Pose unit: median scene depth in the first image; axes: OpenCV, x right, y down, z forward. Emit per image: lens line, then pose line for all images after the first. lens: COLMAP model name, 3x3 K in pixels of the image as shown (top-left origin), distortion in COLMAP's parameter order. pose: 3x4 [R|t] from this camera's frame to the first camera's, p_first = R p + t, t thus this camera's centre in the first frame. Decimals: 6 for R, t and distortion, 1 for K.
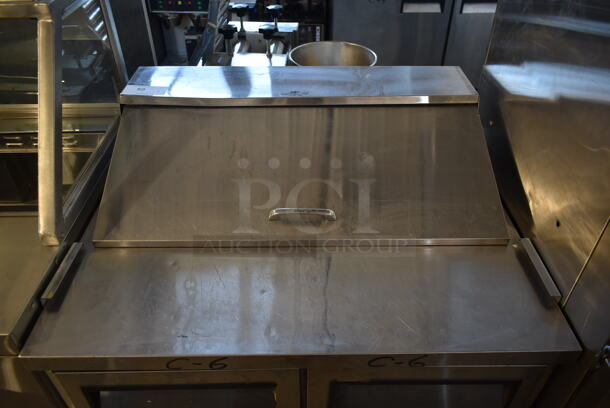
lens RADIAL K [[467.6, 0, 307.8], [0, 467.6, 206.8], [0, 0, 1]] dist [-0.023850, 0.008455]
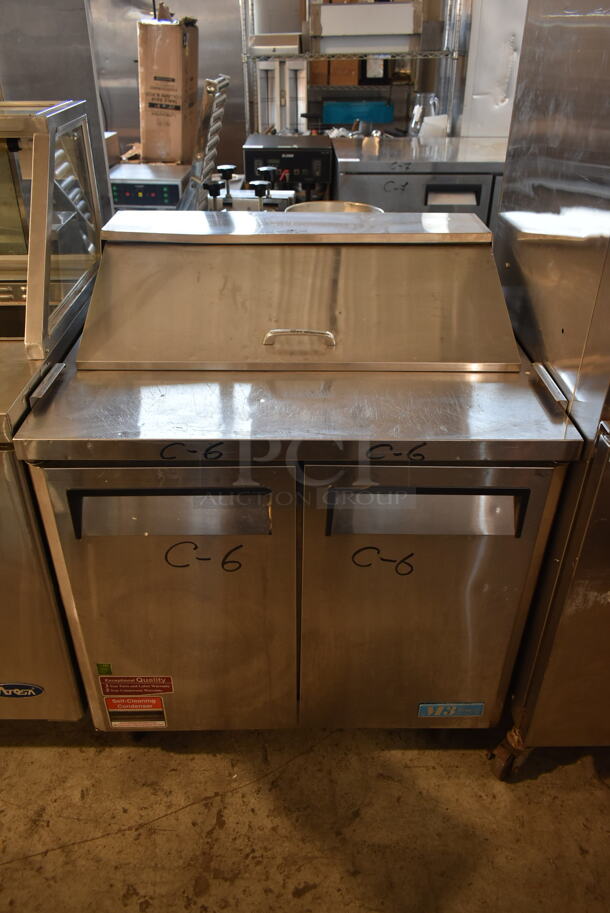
lens RADIAL K [[699.9, 0, 301.9], [0, 699.9, 457.5], [0, 0, 1]] dist [-0.023850, 0.008455]
pose [[0.999974, 0.006295, -0.003508, -0.000167], [-0.006625, 0.994563, -0.103924, 0.360126], [0.002835, 0.103944, 0.994579, -0.336754]]
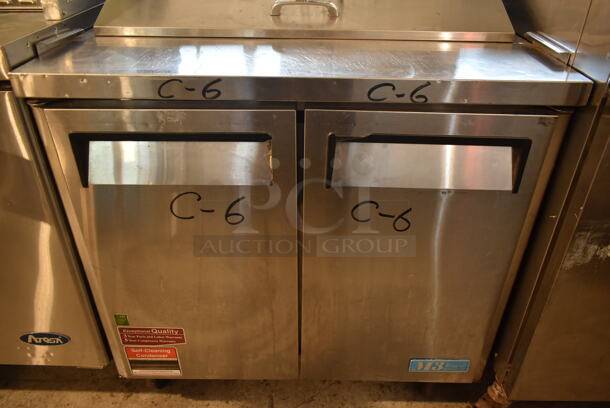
lens RADIAL K [[467.6, 0, 304.8], [0, 467.6, 199.7], [0, 0, 1]] dist [-0.023850, 0.008455]
pose [[0.999488, 0.019850, -0.025111, 0.020972], [-0.022581, 0.993266, -0.113630, 0.481026], [0.022687, 0.114139, 0.993206, 0.053584]]
